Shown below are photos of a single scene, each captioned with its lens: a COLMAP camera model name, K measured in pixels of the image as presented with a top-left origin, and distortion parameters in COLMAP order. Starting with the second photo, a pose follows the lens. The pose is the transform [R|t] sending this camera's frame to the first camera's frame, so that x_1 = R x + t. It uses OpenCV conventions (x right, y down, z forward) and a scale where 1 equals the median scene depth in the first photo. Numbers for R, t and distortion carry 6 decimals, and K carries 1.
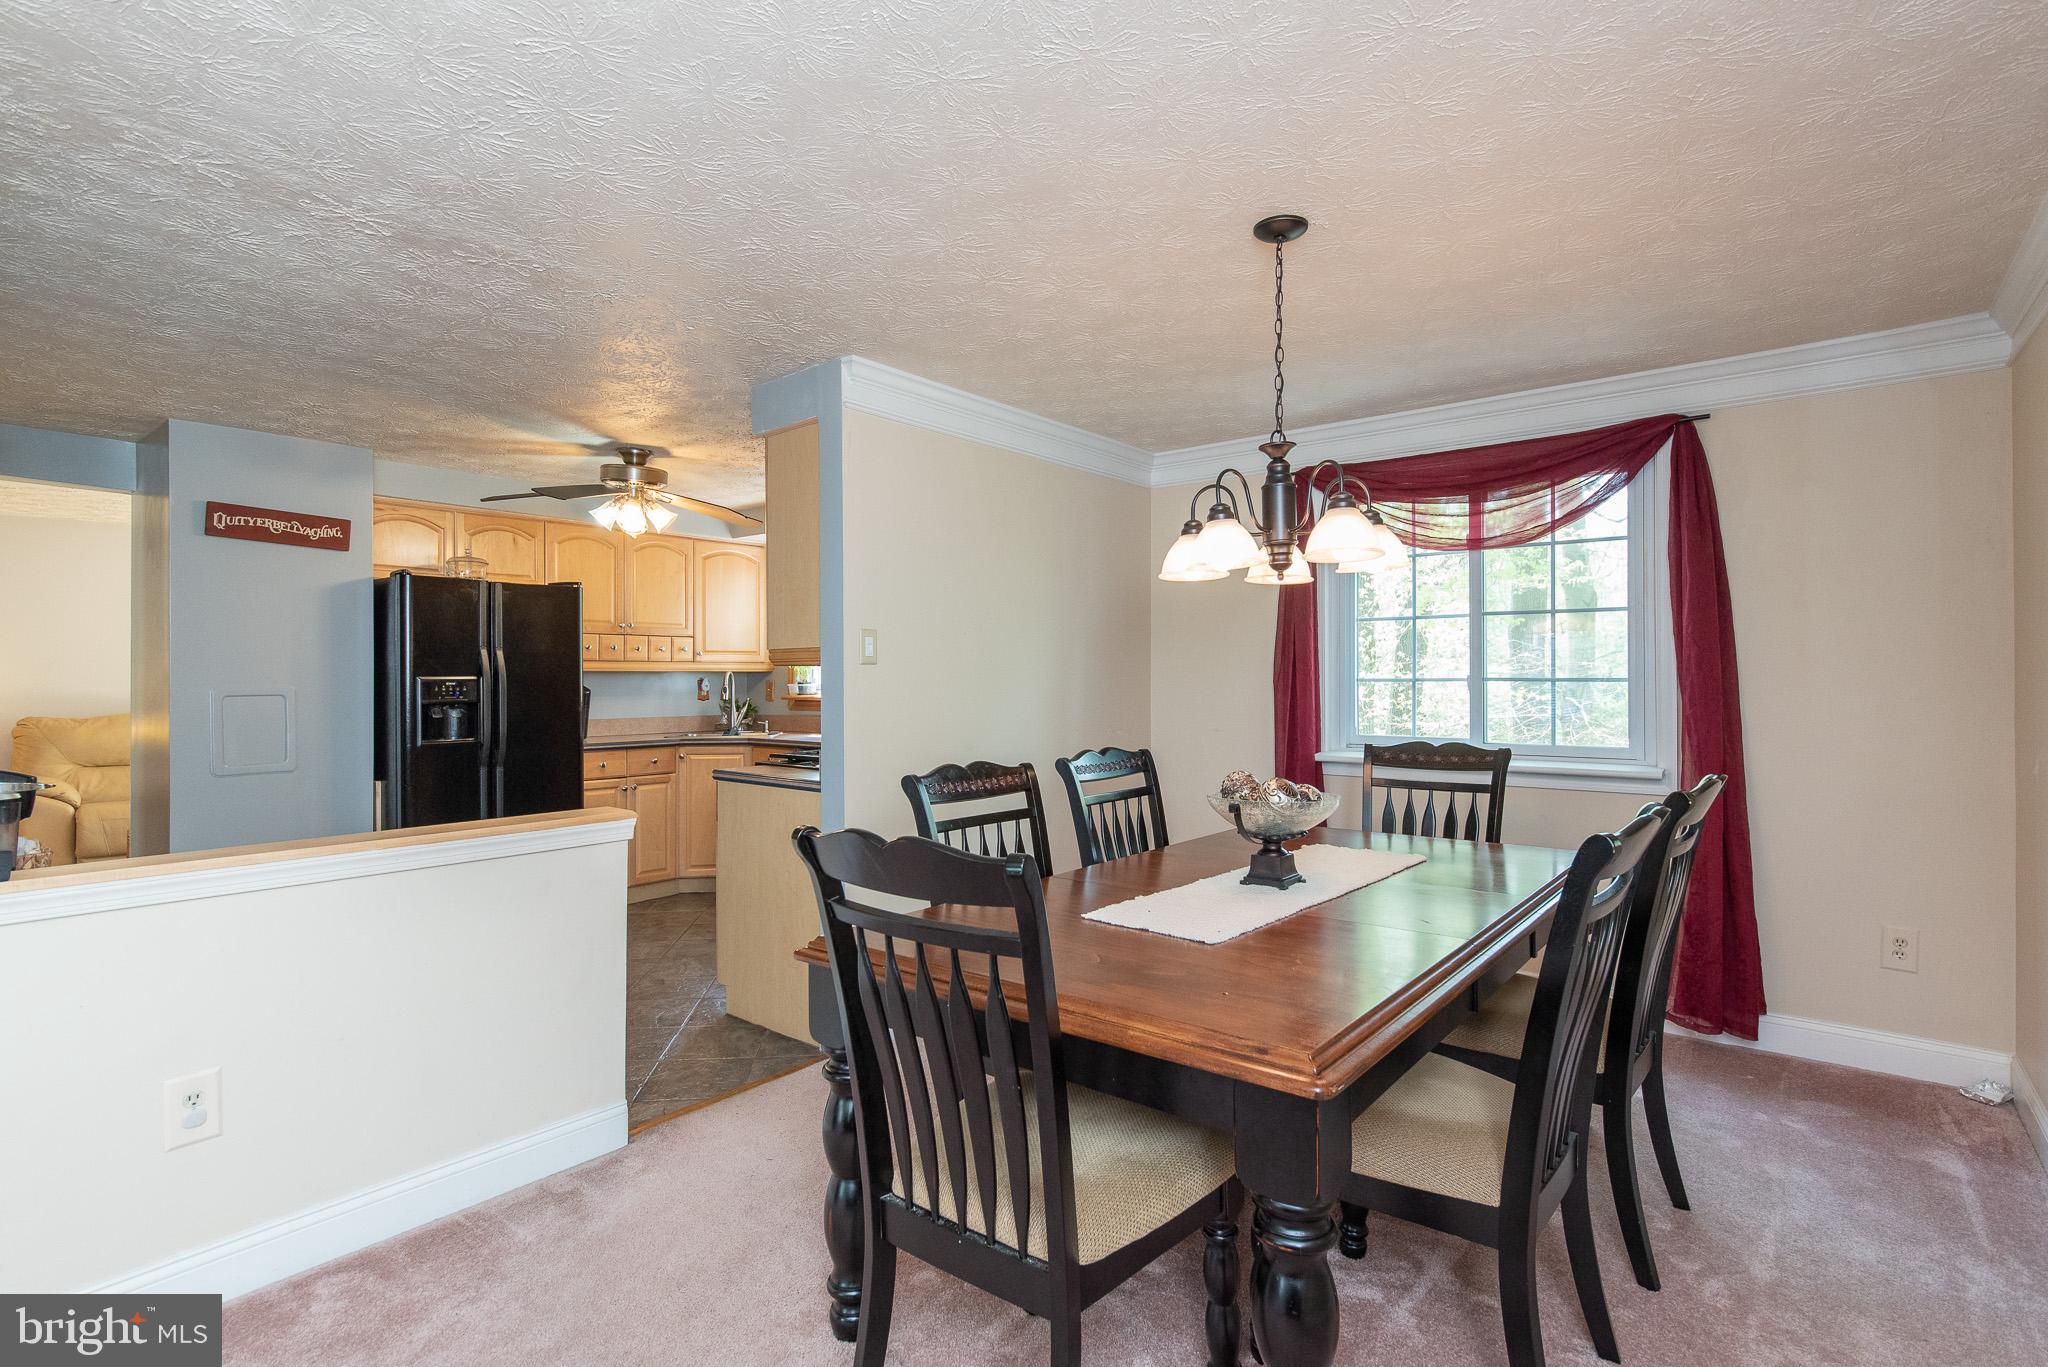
lens RADIAL K [[1008.1, 0, 1028.4], [0, 1008.1, 672.8], [0, 0, 1]] dist [-0.000339, -0.000033]
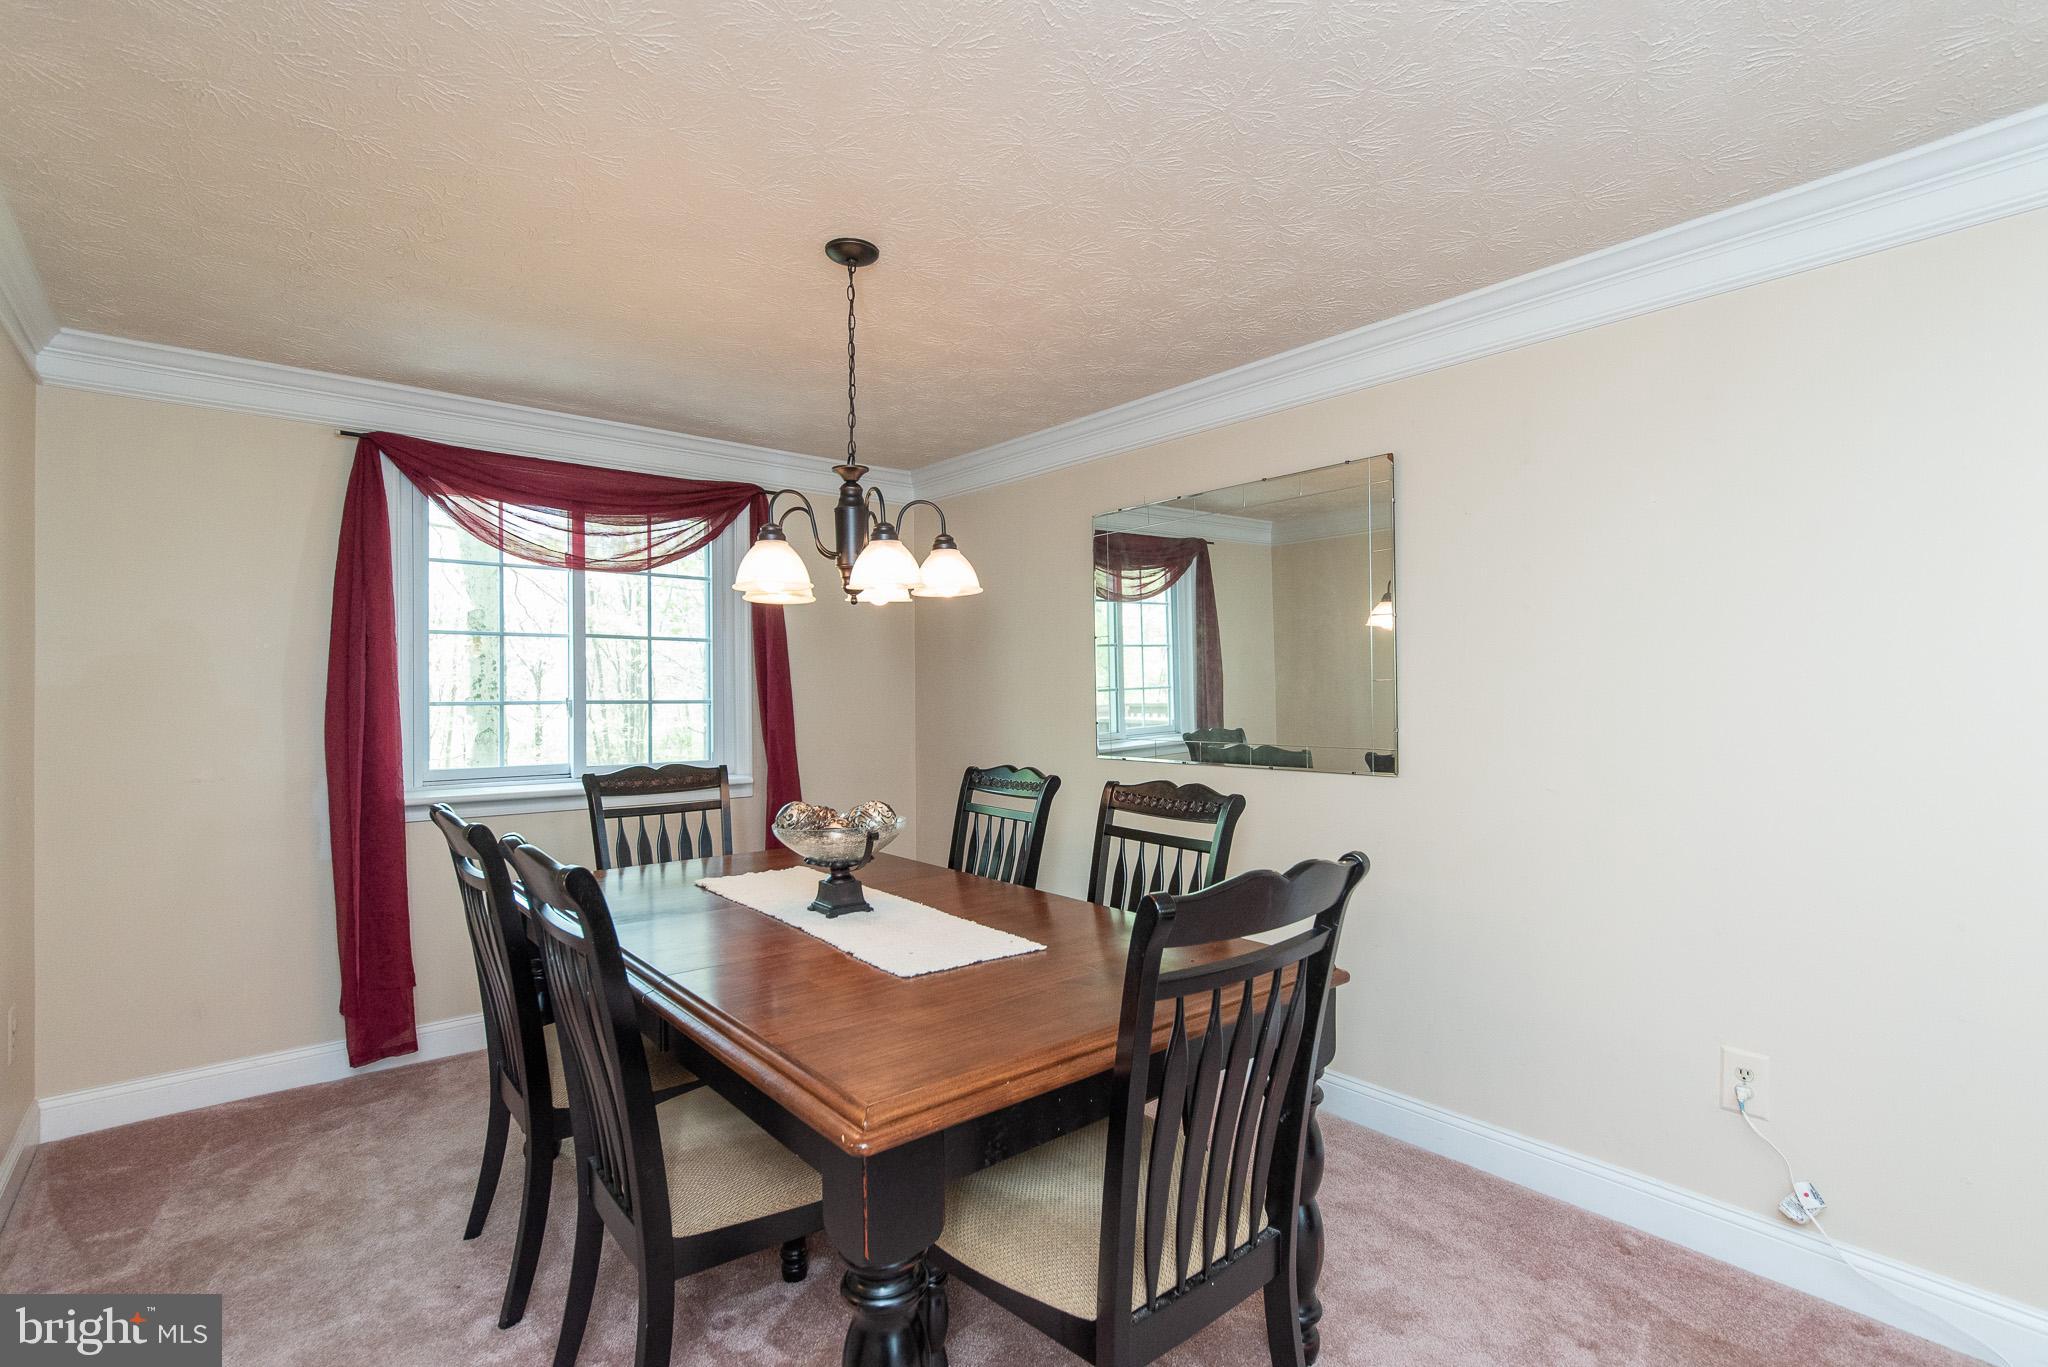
lens RADIAL K [[961.7, 0, 1026.5], [0, 961.7, 692.3], [0, 0, 1]] dist [0.068877, -0.000135]
pose [[0.204286, 0.002829, 0.978907, -0.467349], [-0.002793, 0.999993, -0.002307, -0.002584], [-0.978907, -0.002263, 0.204293, 0.453924]]
